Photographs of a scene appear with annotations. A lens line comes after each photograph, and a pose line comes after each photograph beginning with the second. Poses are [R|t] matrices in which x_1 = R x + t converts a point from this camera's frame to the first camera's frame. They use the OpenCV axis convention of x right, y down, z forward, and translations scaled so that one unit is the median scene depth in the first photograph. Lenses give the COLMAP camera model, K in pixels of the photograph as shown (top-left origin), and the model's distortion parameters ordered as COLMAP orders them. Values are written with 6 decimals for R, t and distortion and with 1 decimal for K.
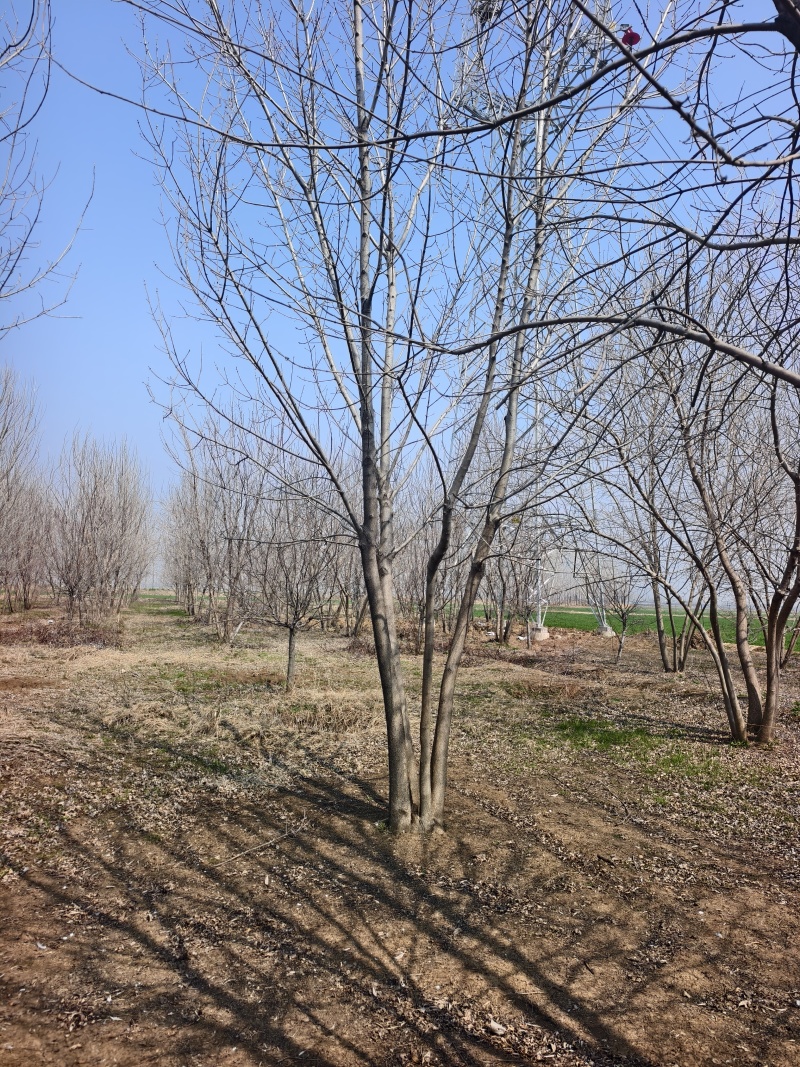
lens RADIAL K [[728.3, 0, 401.9], [0, 728.3, 519.7], [0, 0, 1]] dist [0.003890, 0.000260]
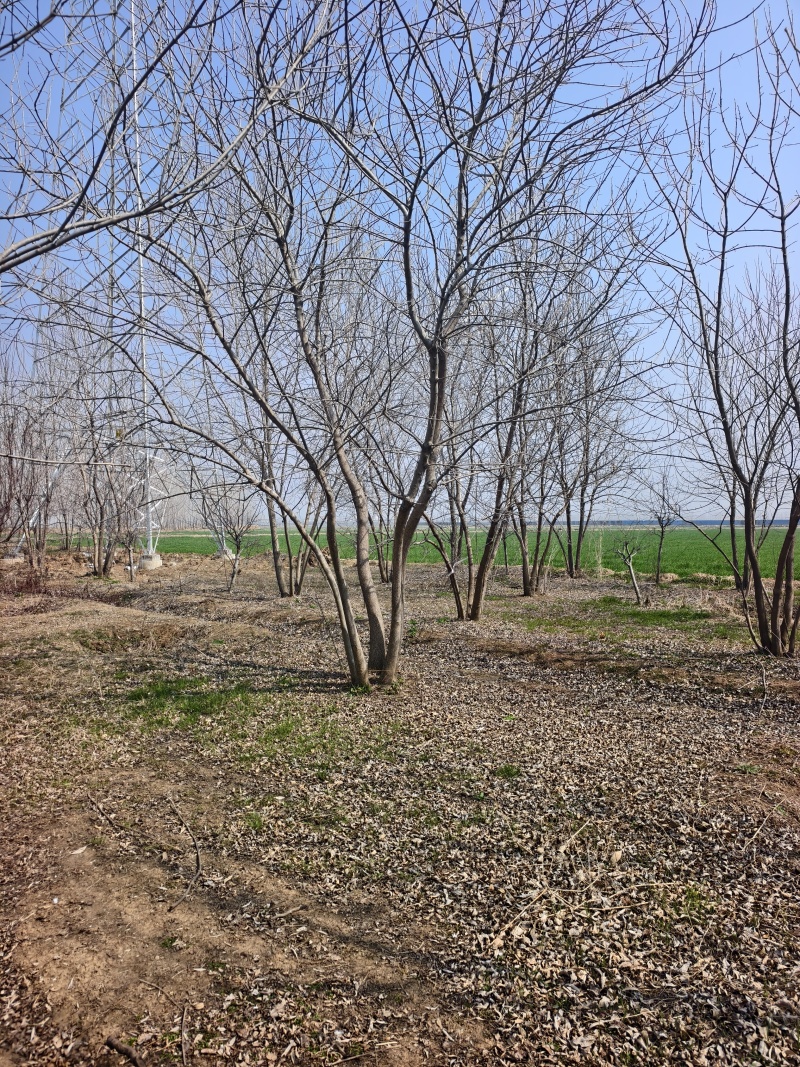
lens RADIAL K [[716.3, 0, 400.0], [0, 716.3, 533.5], [0, 0, 1]] dist [0.005695, -0.000131]
pose [[0.877135, -0.046898, 0.477948, 0.116552], [-0.012524, 0.992648, 0.120387, 0.036098], [-0.480080, -0.111582, 0.870099, 0.274283]]
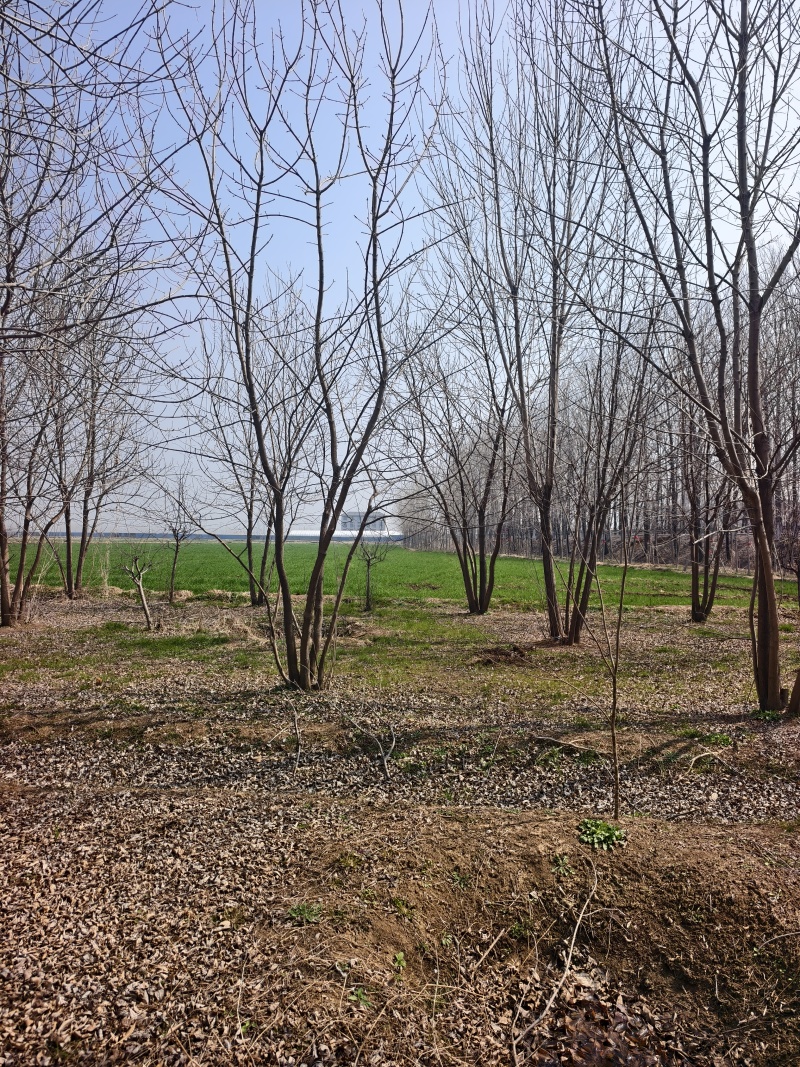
lens RADIAL K [[716.3, 0, 400.0], [0, 716.3, 533.5], [0, 0, 1]] dist [0.005695, -0.000131]
pose [[0.406215, -0.023166, 0.913484, 0.276329], [-0.093022, 0.993437, 0.066559, 0.058191], [-0.909030, -0.112011, 0.401394, 0.416369]]
